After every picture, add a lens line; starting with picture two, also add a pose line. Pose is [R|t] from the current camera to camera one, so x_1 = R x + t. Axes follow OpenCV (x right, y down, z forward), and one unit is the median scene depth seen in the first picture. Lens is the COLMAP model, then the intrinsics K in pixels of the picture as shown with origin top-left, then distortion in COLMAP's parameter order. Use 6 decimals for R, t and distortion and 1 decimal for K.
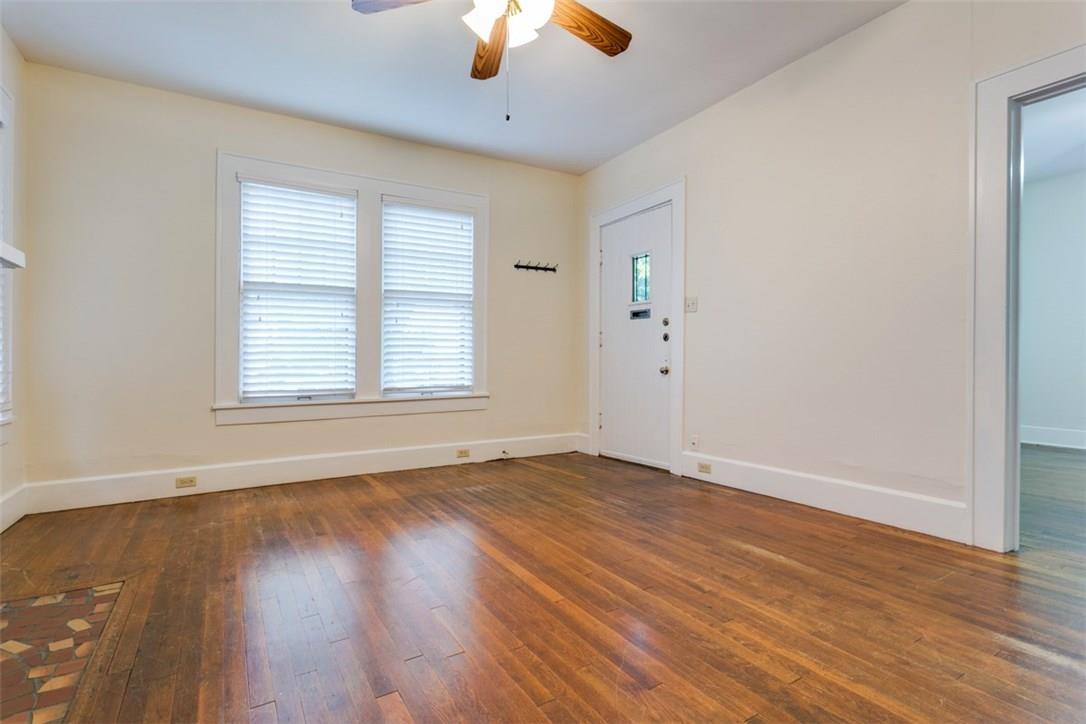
lens RADIAL K [[523.3, 0, 532.9], [0, 523.3, 355.2], [0, 0, 1]] dist [-0.001497, 0.000586]
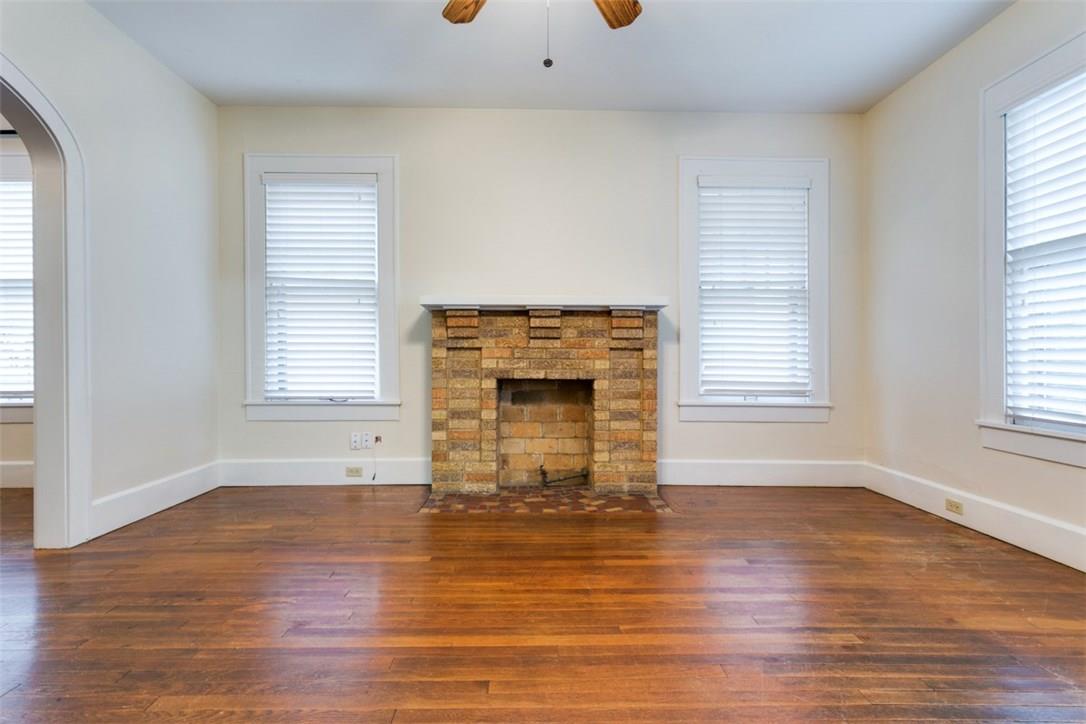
lens RADIAL K [[507.0, 0, 534.8], [0, 507.0, 355.7], [0, 0, 1]] dist [0.000172, -0.000116]
pose [[-0.494250, 0.000787, -0.869320, 0.328461], [0.003003, 0.999995, -0.000802, -0.001106], [0.869315, -0.003007, -0.494250, 0.706518]]
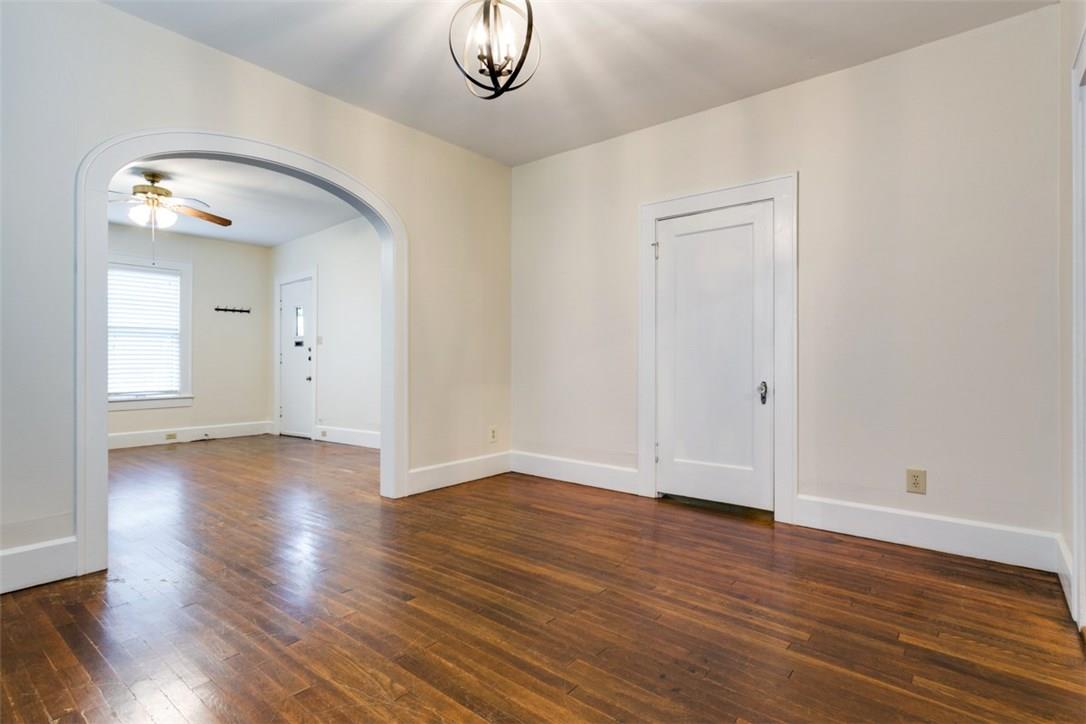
lens RADIAL K [[531.1, 0, 543.0], [0, 531.1, 362.0], [0, 0, 1]] dist [-0.000352, 0.000100]
pose [[0.937255, -0.003023, 0.348632, 0.364424], [0.004221, 0.999988, -0.002675, -0.015483], [-0.348619, 0.003978, 0.937256, -0.857198]]
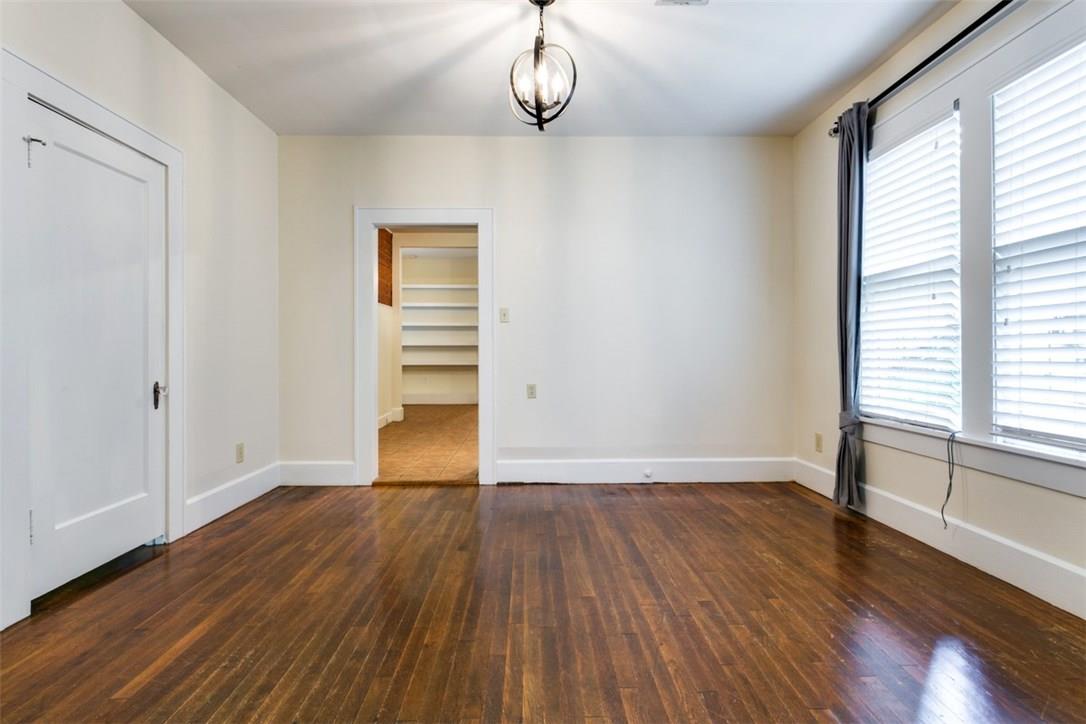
lens RADIAL K [[548.6, 0, 543.0], [0, 548.6, 362.0], [0, 0, 1]] dist [-0.001130, -0.000018]
pose [[-0.872923, -0.009559, 0.487765, 0.203005], [0.001682, 0.999743, 0.022603, -0.025984], [-0.487856, 0.020551, -0.872682, 0.167354]]
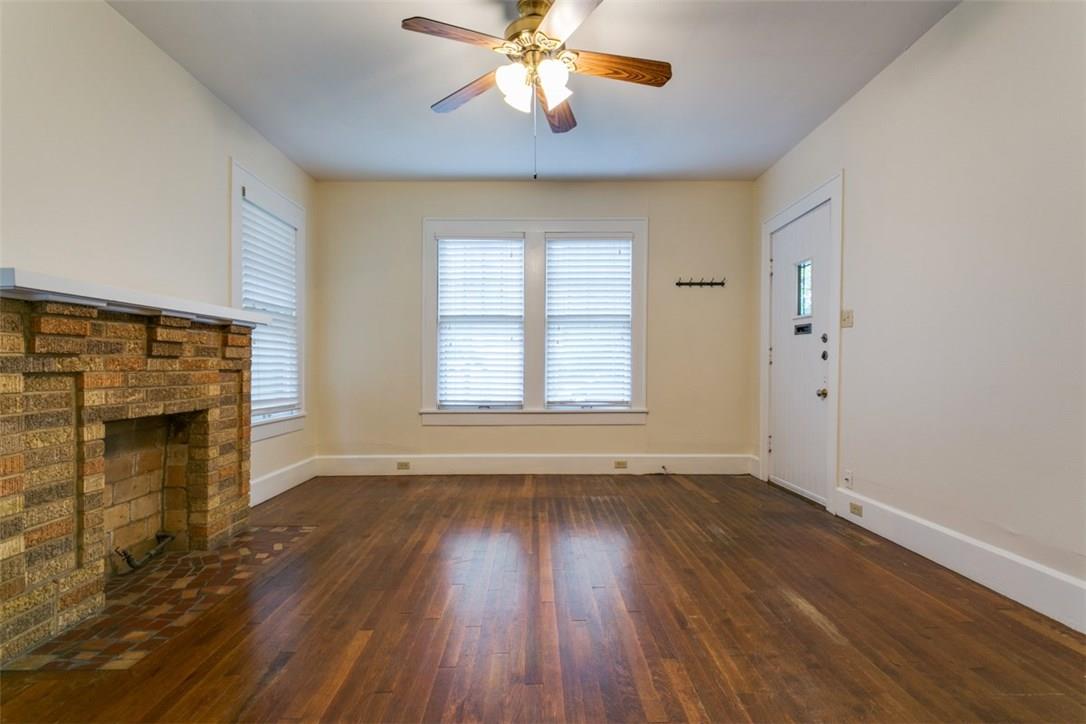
lens RADIAL K [[516.2, 0, 542.2], [0, 516.2, 364.9], [0, 0, 1]] dist [-0.000230, 0.000051]
pose [[0.867519, 0.002936, -0.497395, 0.276840], [0.000299, 0.999979, 0.006424, -0.024722], [0.497404, -0.005722, 0.867500, 0.010933]]
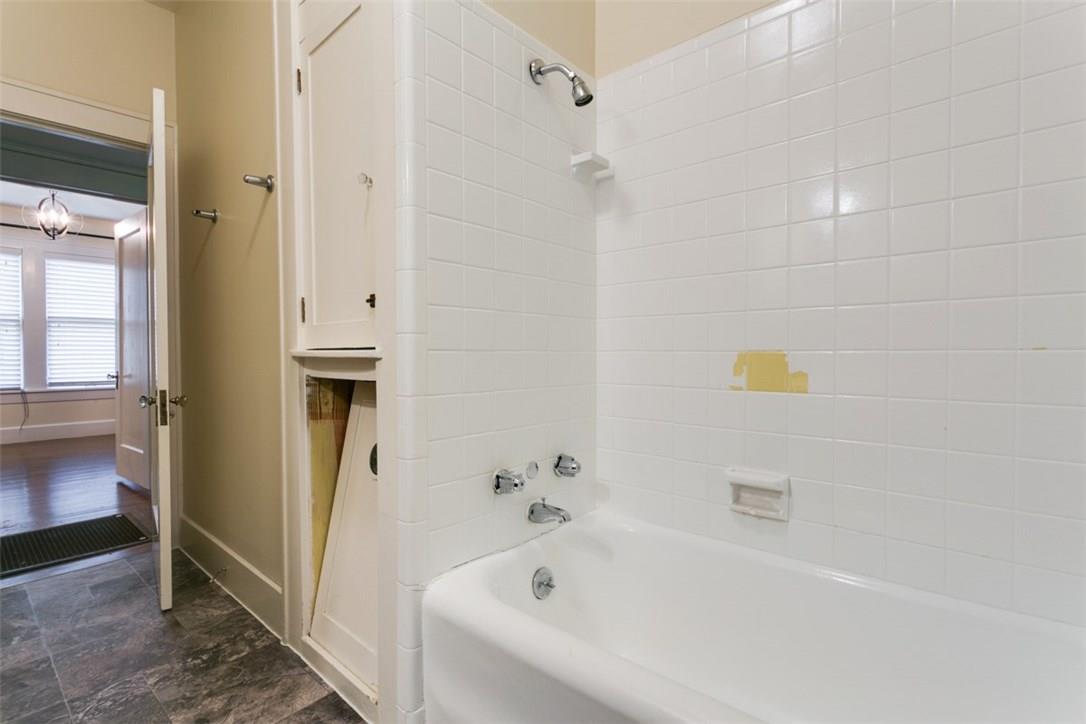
lens RADIAL K [[516.2, 0, 542.2], [0, 516.2, 364.9], [0, 0, 1]] dist [-0.000230, 0.000051]
pose [[0.308208, 0.010550, -0.951261, 1.918118], [0.003178, 0.999922, 0.012119, -0.009209], [0.951314, -0.006758, 0.308150, 0.309912]]
